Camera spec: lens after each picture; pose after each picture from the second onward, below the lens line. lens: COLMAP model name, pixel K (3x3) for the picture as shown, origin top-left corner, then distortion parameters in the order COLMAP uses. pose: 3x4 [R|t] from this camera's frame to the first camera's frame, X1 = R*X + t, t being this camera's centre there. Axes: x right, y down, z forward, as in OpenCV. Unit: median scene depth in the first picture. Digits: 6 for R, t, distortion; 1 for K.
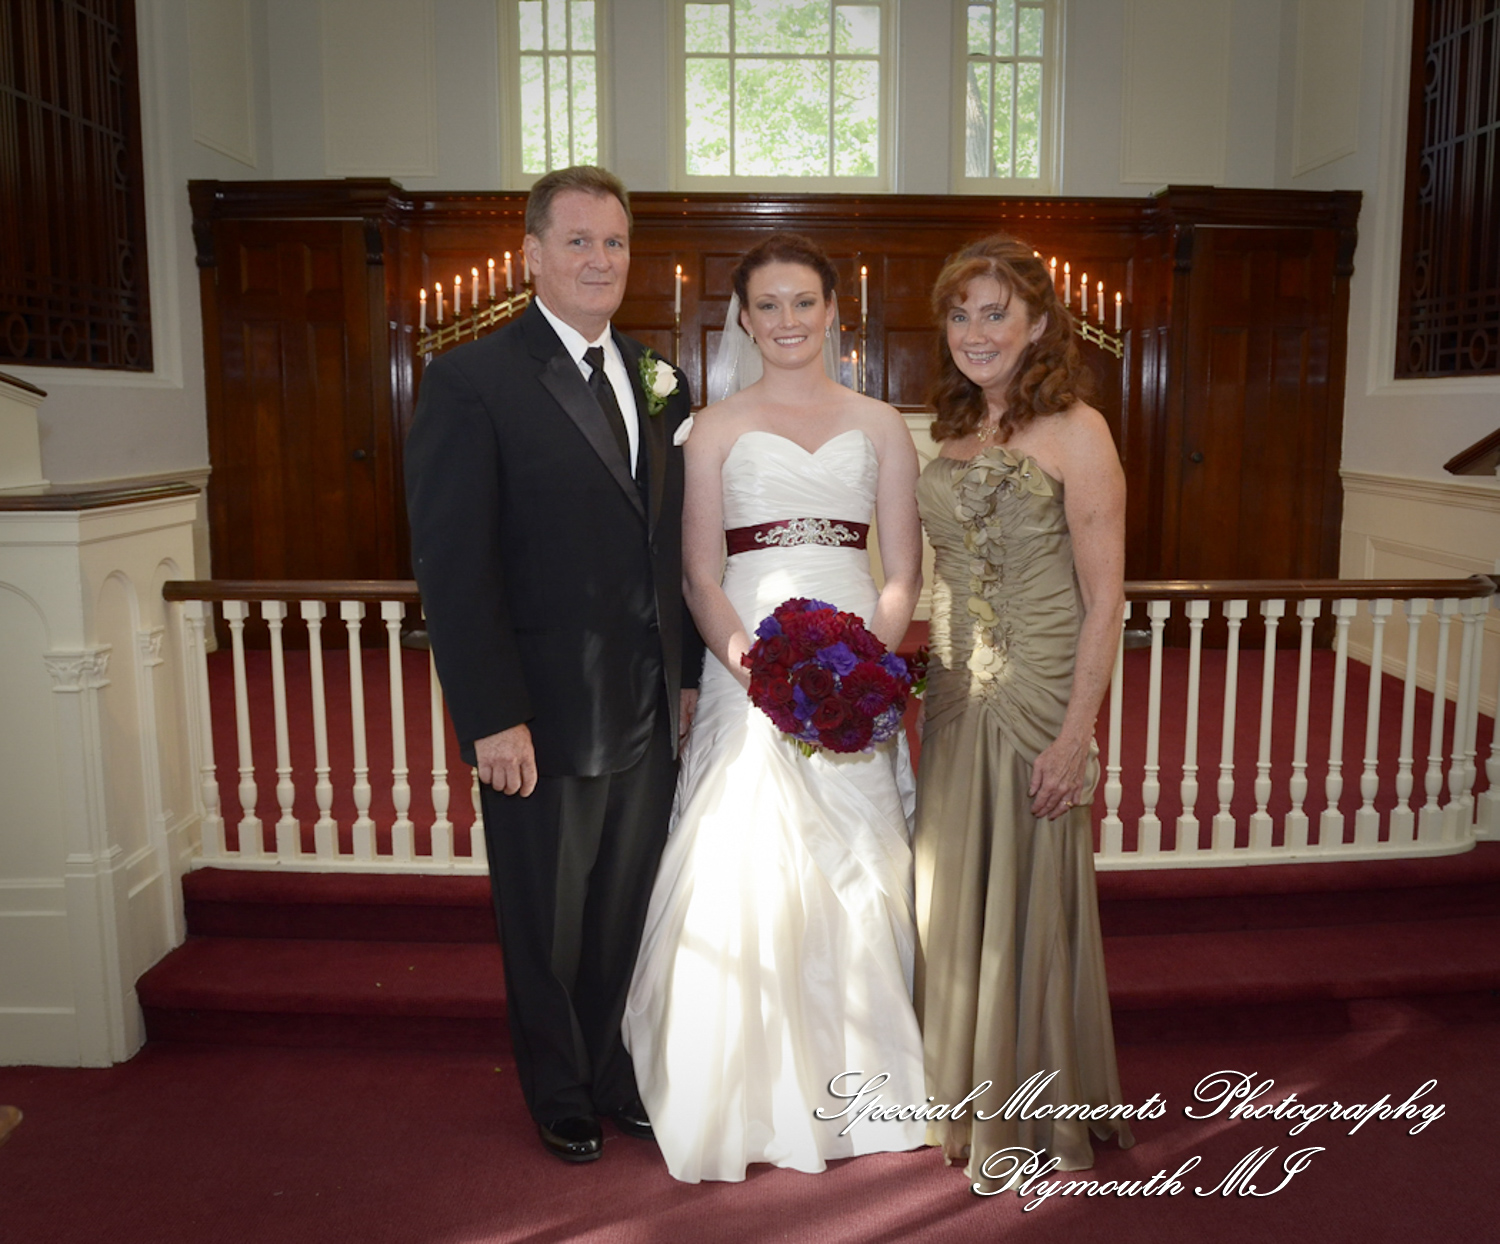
lens RADIAL K [[1438.1, 0, 750.0], [0, 1438.1, 622.0], [0, 0, 1]] dist [-0.007891, -0.002286]
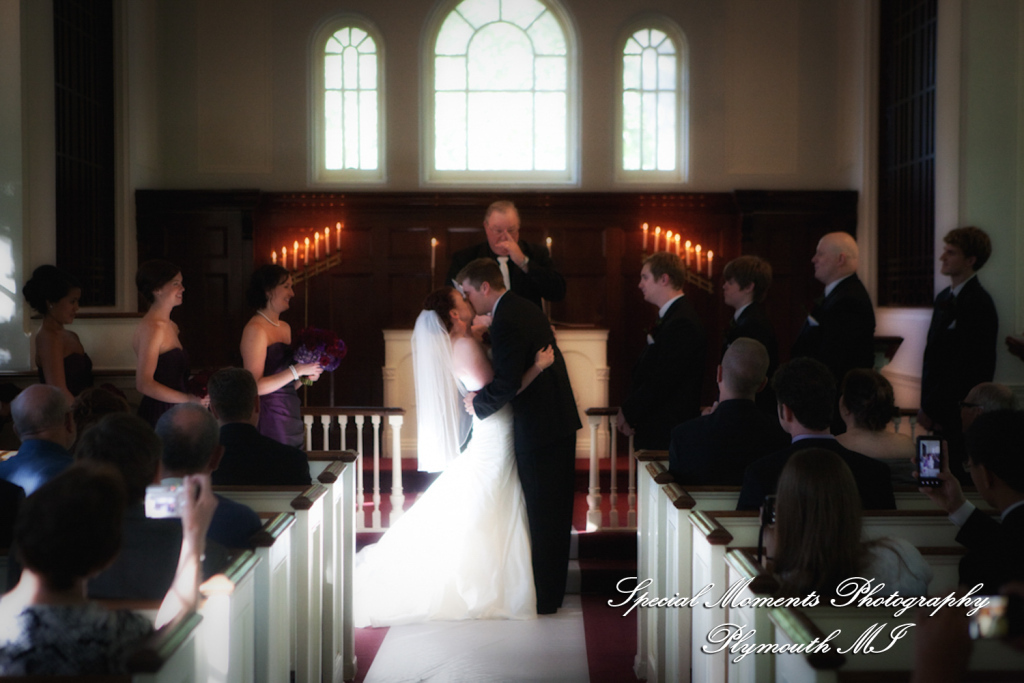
lens RADIAL K [[2326.0, 0, 512.0], [0, 2326.0, 341.5], [0, 0, 1]] dist [0.303323, 0.049788]
pose [[0.999991, -0.001386, 0.003964, 0.027391], [0.001849, 0.992869, -0.119199, 0.174408], [-0.003771, 0.119205, 0.992863, -1.544954]]
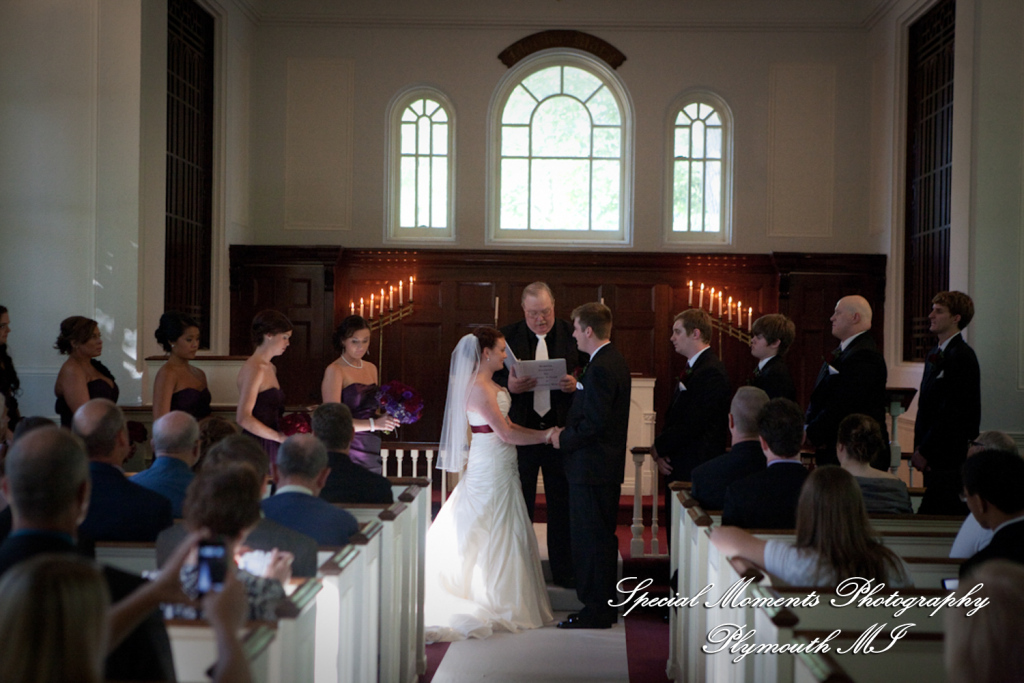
lens RADIAL K [[2326.0, 0, 512.0], [0, 2326.0, 341.5], [0, 0, 1]] dist [0.303323, 0.049788]
pose [[0.999655, 0.013864, -0.022301, 0.032704], [-0.016834, 0.990140, -0.139063, 0.205559], [0.020153, 0.139390, 0.990032, -1.786469]]
